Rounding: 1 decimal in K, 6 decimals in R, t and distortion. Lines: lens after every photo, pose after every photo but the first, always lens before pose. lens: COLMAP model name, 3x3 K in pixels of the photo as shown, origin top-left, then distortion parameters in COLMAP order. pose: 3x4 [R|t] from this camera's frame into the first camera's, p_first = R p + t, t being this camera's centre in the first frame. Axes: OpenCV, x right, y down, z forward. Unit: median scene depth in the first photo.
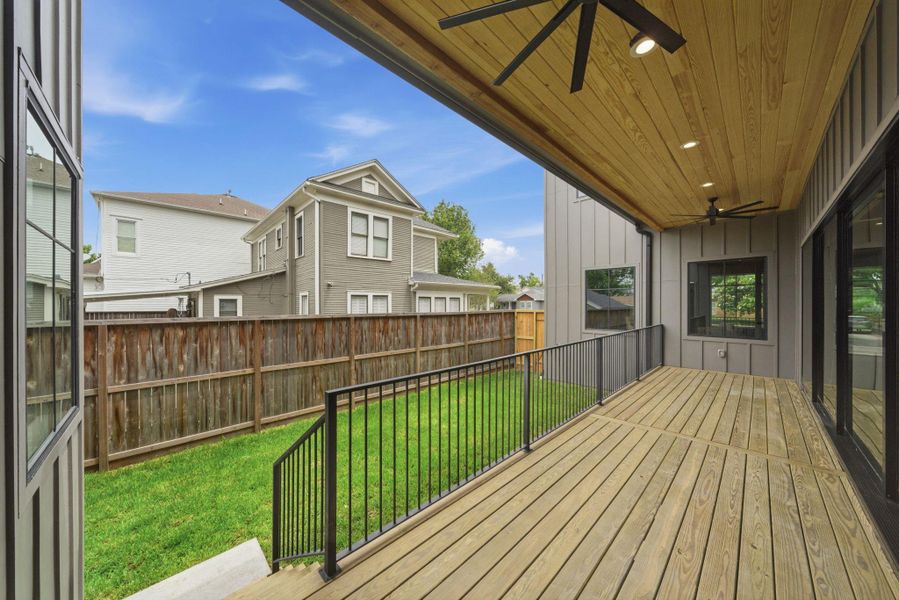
lens RADIAL K [[305.5, 0, 453.5], [0, 305.5, 302.4], [0, 0, 1]] dist [-0.001550, -0.000021]
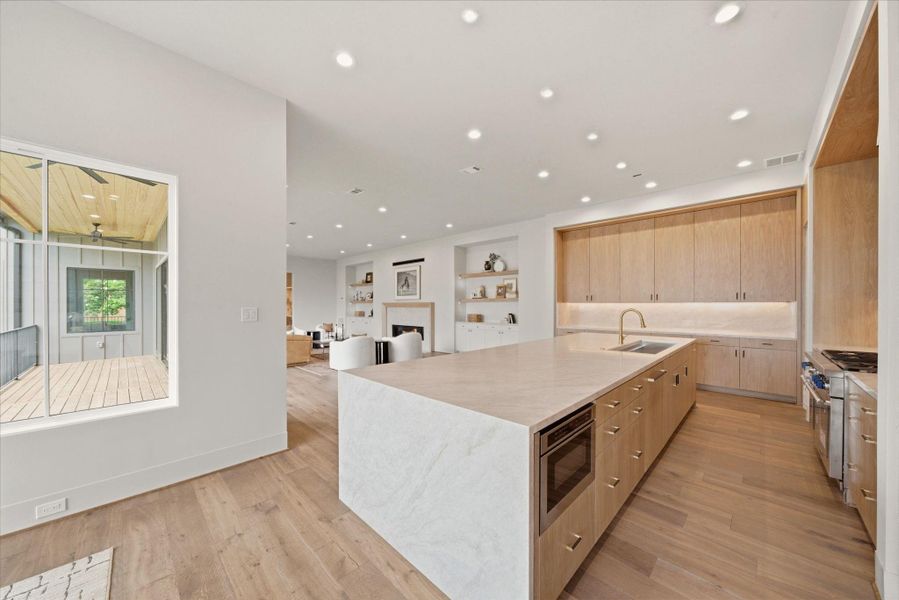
lens RADIAL K [[322.3, 0, 455.1], [0, 322.3, 306.6], [0, 0, 1]] dist [-0.022411, 0.000389]
pose [[-0.029349, -0.009249, 0.999526, -0.403183], [-0.000279, 0.999957, 0.009245, 0.002448], [-0.999569, -0.000008, -0.029350, -0.373466]]
